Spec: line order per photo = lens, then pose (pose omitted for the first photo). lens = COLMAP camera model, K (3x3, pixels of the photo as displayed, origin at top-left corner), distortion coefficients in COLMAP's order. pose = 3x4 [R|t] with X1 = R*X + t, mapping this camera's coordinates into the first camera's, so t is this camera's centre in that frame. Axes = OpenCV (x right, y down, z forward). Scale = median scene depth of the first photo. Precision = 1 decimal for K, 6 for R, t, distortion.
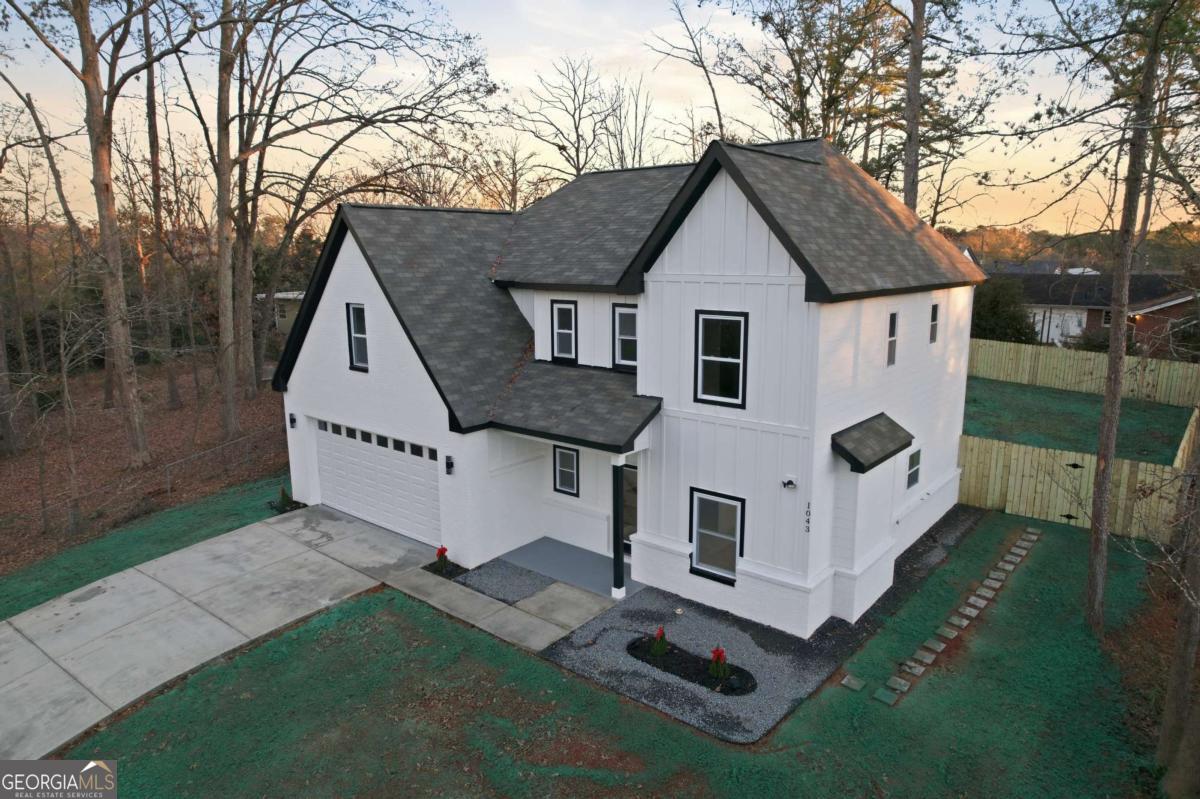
lens RADIAL K [[768.8, 0, 604.8], [0, 768.8, 395.2], [0, 0, 1]] dist [-0.082047, 0.068766]
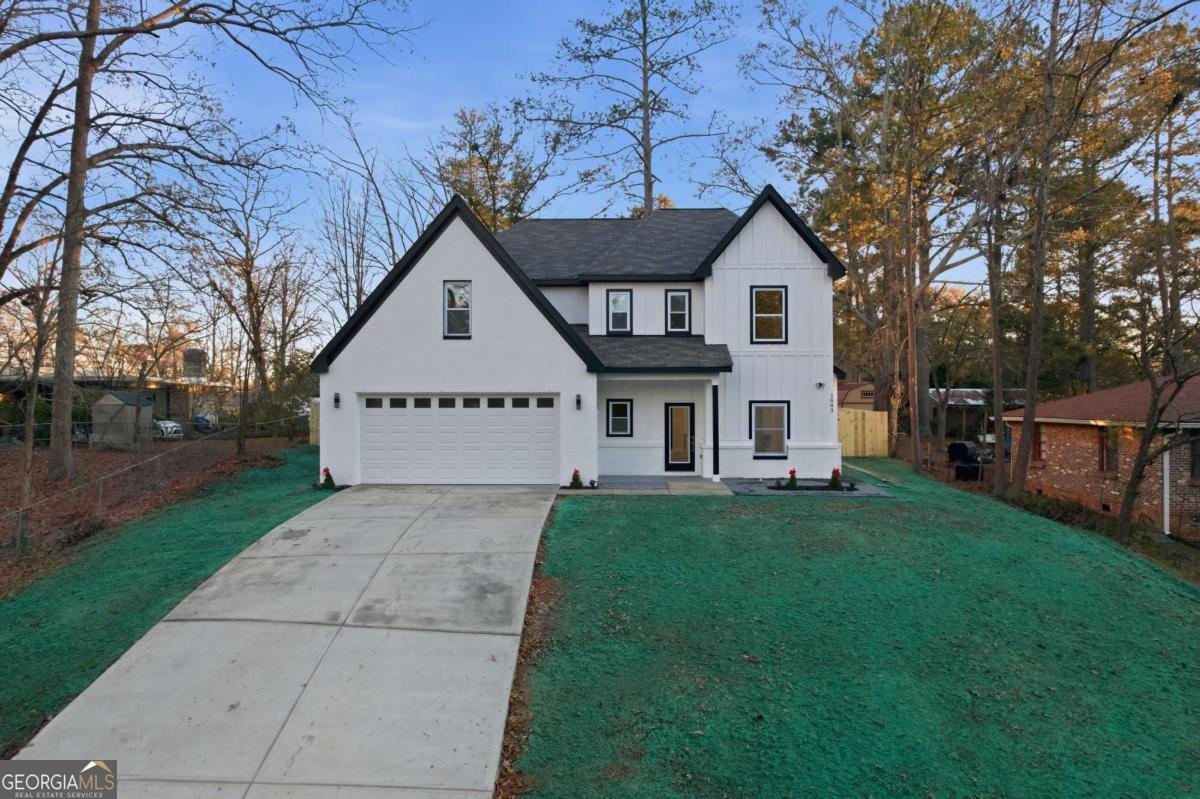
lens RADIAL K [[768.8, 0, 604.8], [0, 768.8, 395.2], [0, 0, 1]] dist [-0.082047, 0.068766]
pose [[0.776164, 0.008954, 0.630468, -1.064824], [0.116058, 0.980787, -0.156807, 0.311401], [-0.619758, 0.194878, 0.760212, 0.014400]]
